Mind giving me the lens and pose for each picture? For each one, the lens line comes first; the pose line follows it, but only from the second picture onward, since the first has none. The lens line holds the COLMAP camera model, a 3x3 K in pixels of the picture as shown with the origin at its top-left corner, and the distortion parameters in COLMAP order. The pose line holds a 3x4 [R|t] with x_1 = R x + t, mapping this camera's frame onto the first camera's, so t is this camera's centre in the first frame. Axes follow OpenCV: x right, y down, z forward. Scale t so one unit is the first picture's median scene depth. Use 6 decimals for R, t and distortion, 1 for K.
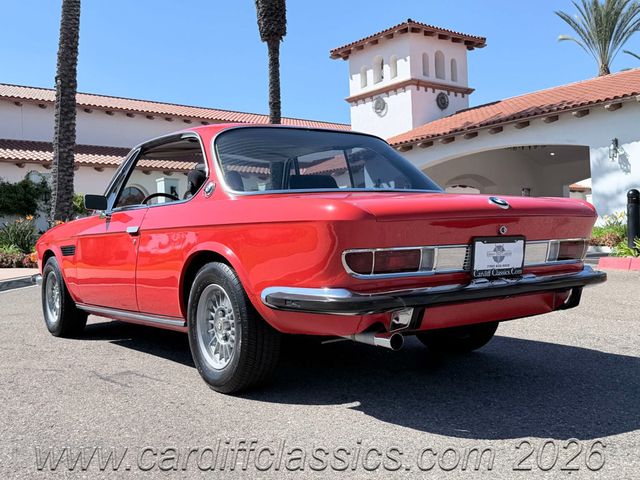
lens RADIAL K [[701.4, 0, 310.4], [0, 701.4, 244.3], [0, 0, 1]] dist [0.199723, -0.467622]
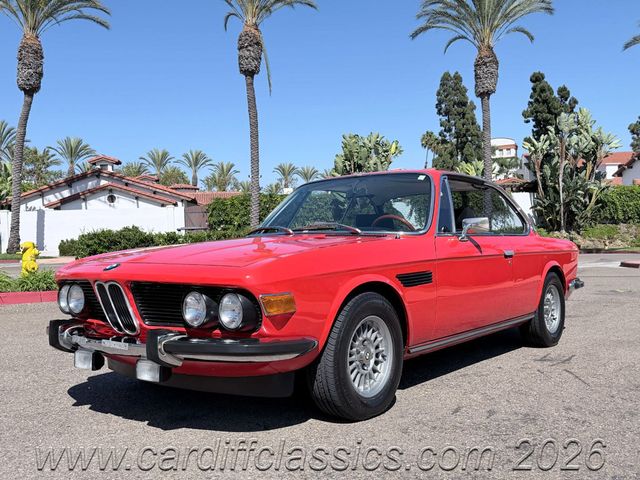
lens RADIAL K [[626.0, 0, 318.8], [0, 626.0, 230.5], [0, 0, 1]] dist [0.170894, -0.369465]
pose [[-0.288537, 0.059368, 0.955626, -0.190403], [0.035426, 0.998054, -0.051307, -0.002271], [-0.956813, 0.019050, -0.290079, 0.256679]]
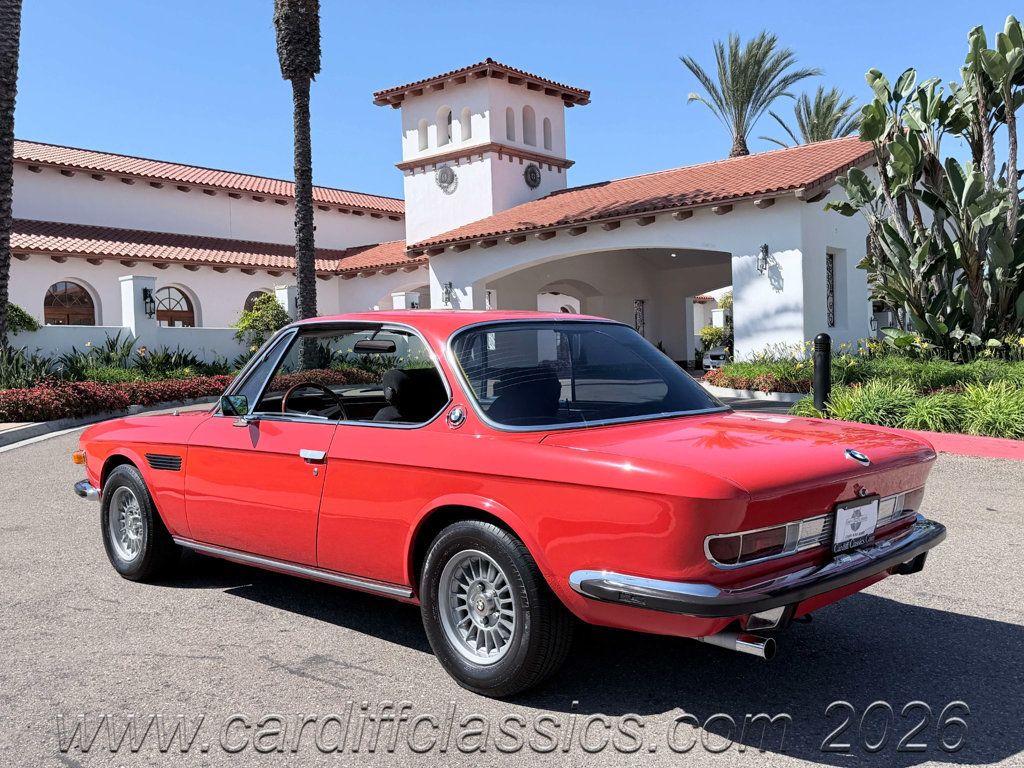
lens RADIAL K [[994.2, 0, 515.7], [0, 994.2, 389.8], [0, 0, 1]] dist [0.191482, -0.412465]
pose [[0.981436, 0.006802, 0.191671, -0.038175], [-0.012221, 0.999558, 0.027107, -0.018285], [-0.191402, -0.028947, 0.981085, -0.005967]]
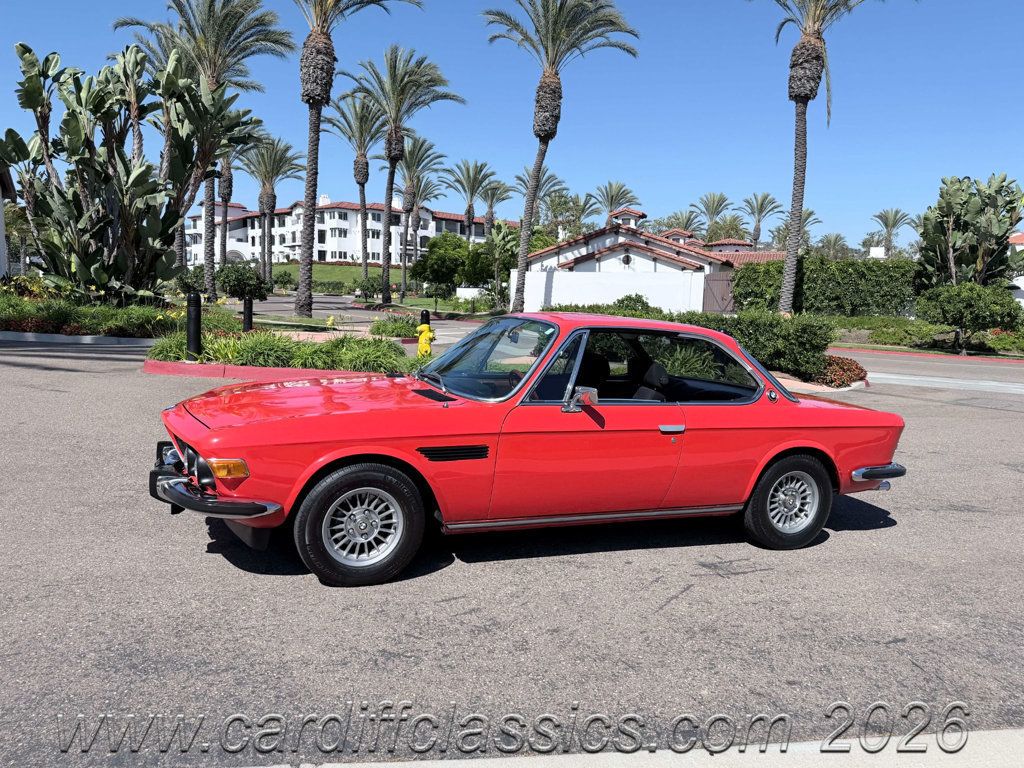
lens RADIAL K [[752.4, 0, 506.1], [0, 752.4, 378.4], [0, 0, 1]] dist [0.131404, -0.226914]
pose [[0.224324, -0.054588, 0.972985, -0.209485], [-0.052936, 0.996273, 0.068099, -0.023611], [-0.973076, -0.066782, 0.220598, 0.156314]]
